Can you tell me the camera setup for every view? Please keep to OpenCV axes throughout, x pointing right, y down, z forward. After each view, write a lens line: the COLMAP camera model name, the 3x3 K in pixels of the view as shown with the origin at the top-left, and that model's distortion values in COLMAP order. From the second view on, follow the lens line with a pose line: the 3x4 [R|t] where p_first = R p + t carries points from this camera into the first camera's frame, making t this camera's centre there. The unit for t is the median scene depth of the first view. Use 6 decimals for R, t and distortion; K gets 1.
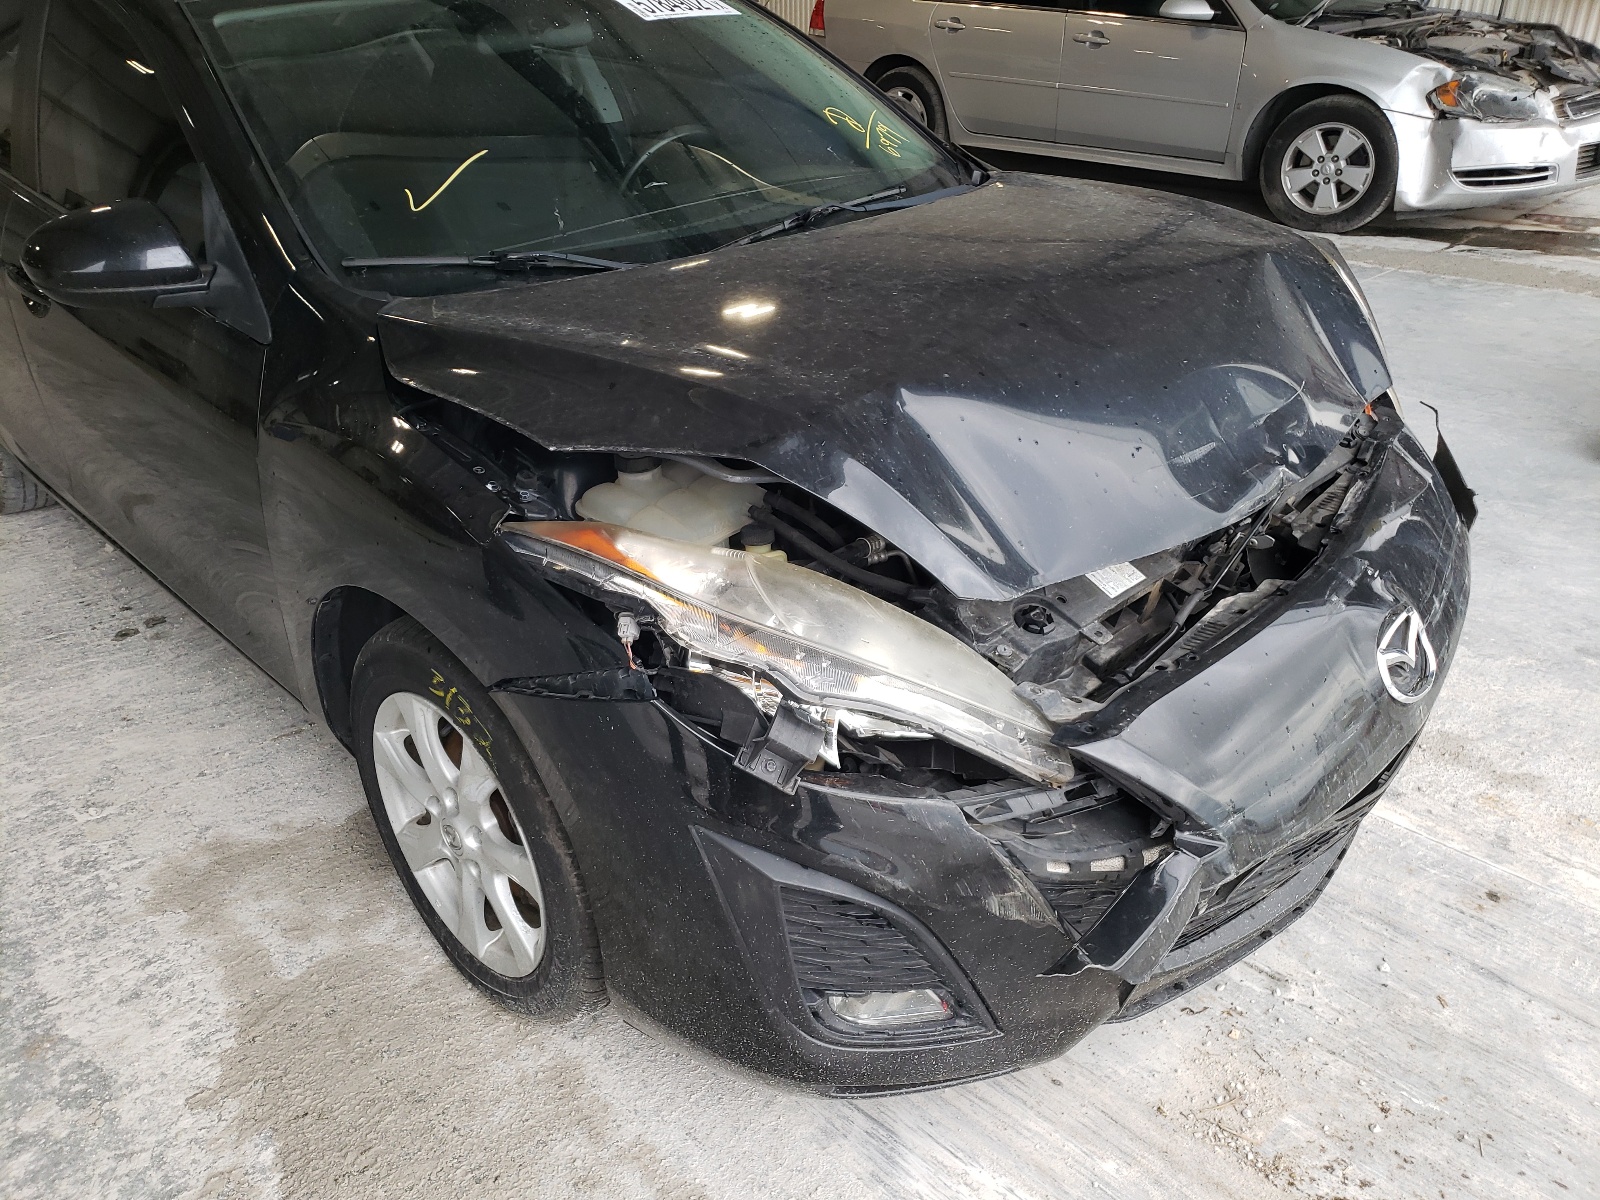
lens RADIAL K [[1213.7, 0, 796.6], [0, 1213.7, 595.3], [0, 0, 1]] dist [0.049710, -0.040367]
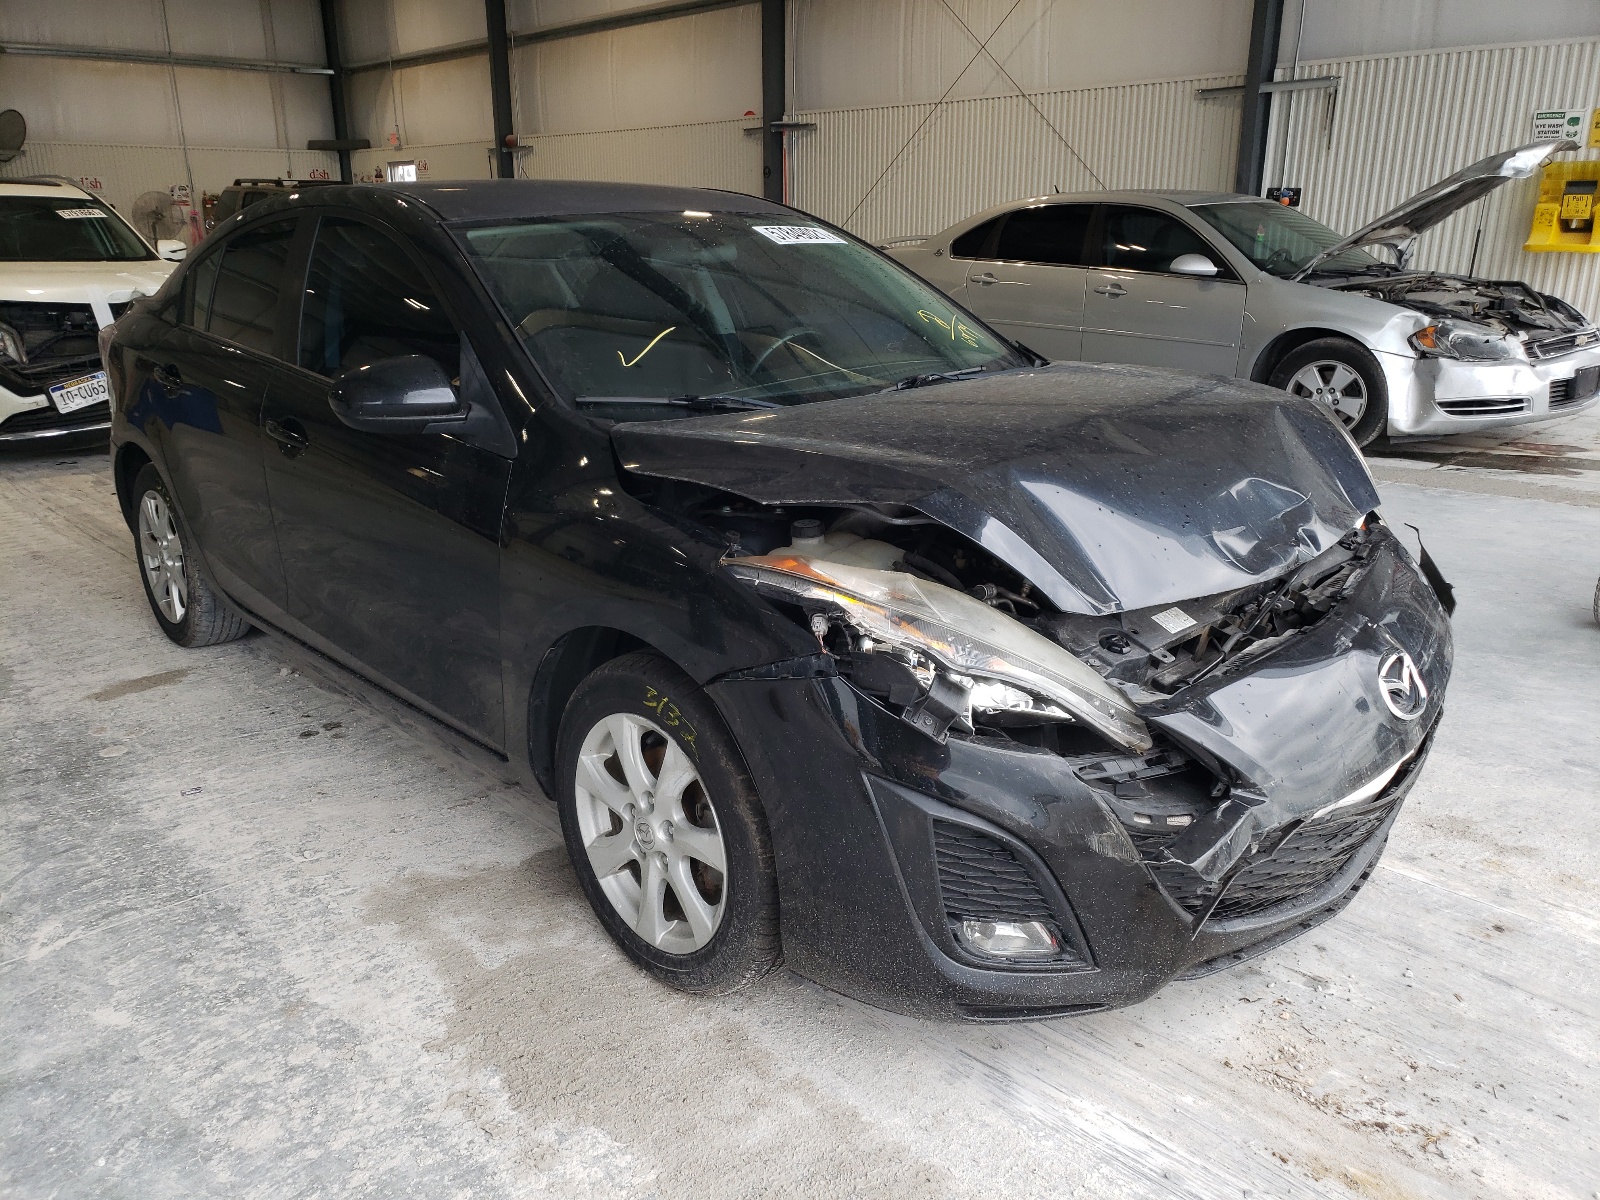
lens RADIAL K [[1213.7, 0, 806.4], [0, 1213.7, 607.6], [0, 0, 1]] dist [0.049710, -0.040367]
pose [[0.999853, 0.014128, -0.009685, -0.110226], [-0.015667, 0.982858, -0.183698, 0.200626], [0.006924, 0.183822, 0.982935, -0.267547]]
